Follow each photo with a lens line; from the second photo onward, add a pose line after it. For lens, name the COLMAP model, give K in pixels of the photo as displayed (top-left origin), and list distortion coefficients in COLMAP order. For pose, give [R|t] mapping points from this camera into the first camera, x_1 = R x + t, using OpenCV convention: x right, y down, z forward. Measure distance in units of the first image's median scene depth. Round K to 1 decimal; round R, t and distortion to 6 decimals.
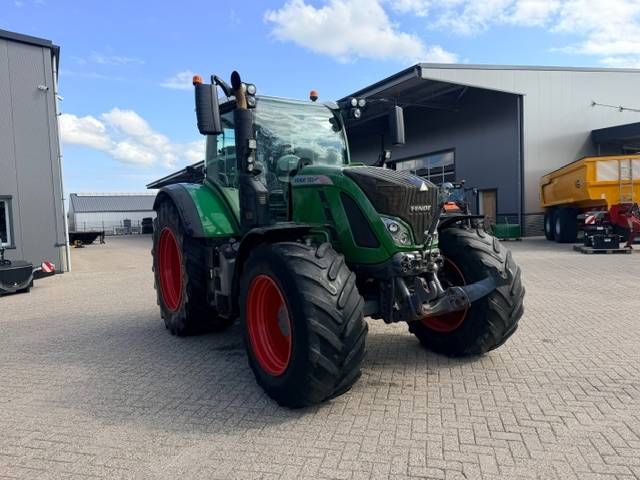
lens RADIAL K [[451.1, 0, 324.7], [0, 451.1, 235.6], [0, 0, 1]] dist [0.015147, -0.021970]
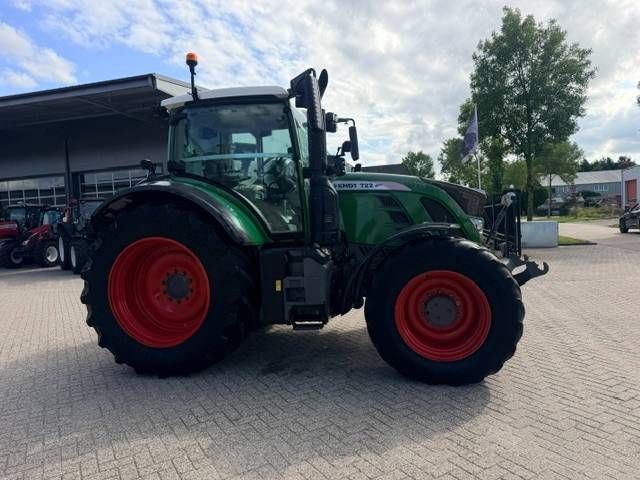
lens RADIAL K [[451.1, 0, 317.0], [0, 451.1, 232.8], [0, 0, 1]] dist [0.015147, -0.021970]
pose [[0.721237, -0.016364, 0.692495, -0.839209], [0.049570, 0.998377, -0.028035, 0.010858], [-0.690913, 0.054547, 0.720877, 0.316108]]
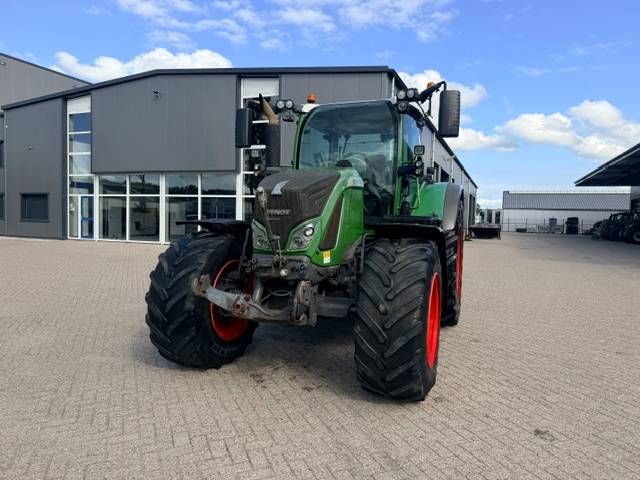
lens RADIAL K [[451.1, 0, 319.5], [0, 451.1, 242.6], [0, 0, 1]] dist [0.015147, -0.021970]
pose [[0.583782, 0.096084, -0.806205, 0.855372], [-0.078981, 0.994984, 0.061391, -0.050588], [0.808059, 0.027836, 0.588443, 0.407783]]
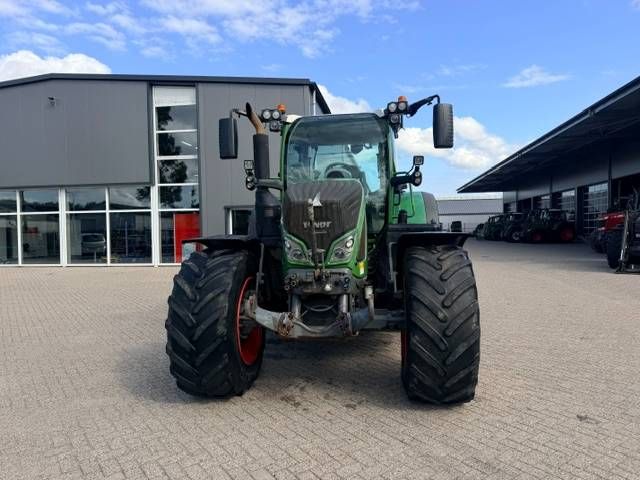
lens RADIAL K [[451.1, 0, 319.4], [0, 451.1, 241.0], [0, 0, 1]] dist [0.015147, -0.021970]
pose [[0.754459, 0.043148, -0.654927, 0.674414], [-0.039809, 0.999008, 0.019958, -0.037122], [0.655138, 0.011014, 0.755429, 0.239314]]
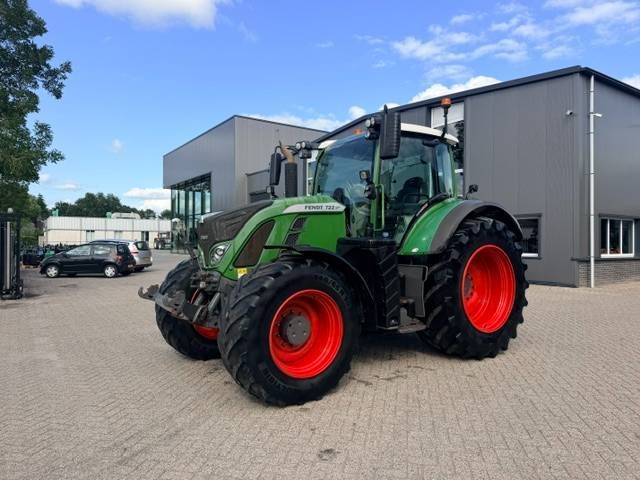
lens RADIAL K [[451.1, 0, 315.7], [0, 451.1, 241.1], [0, 0, 1]] dist [0.015147, -0.021970]
pose [[0.025265, 0.036132, -0.999028, 1.192700], [-0.043637, 0.998434, 0.035007, -0.088057], [0.998728, 0.042710, 0.026803, 1.036419]]
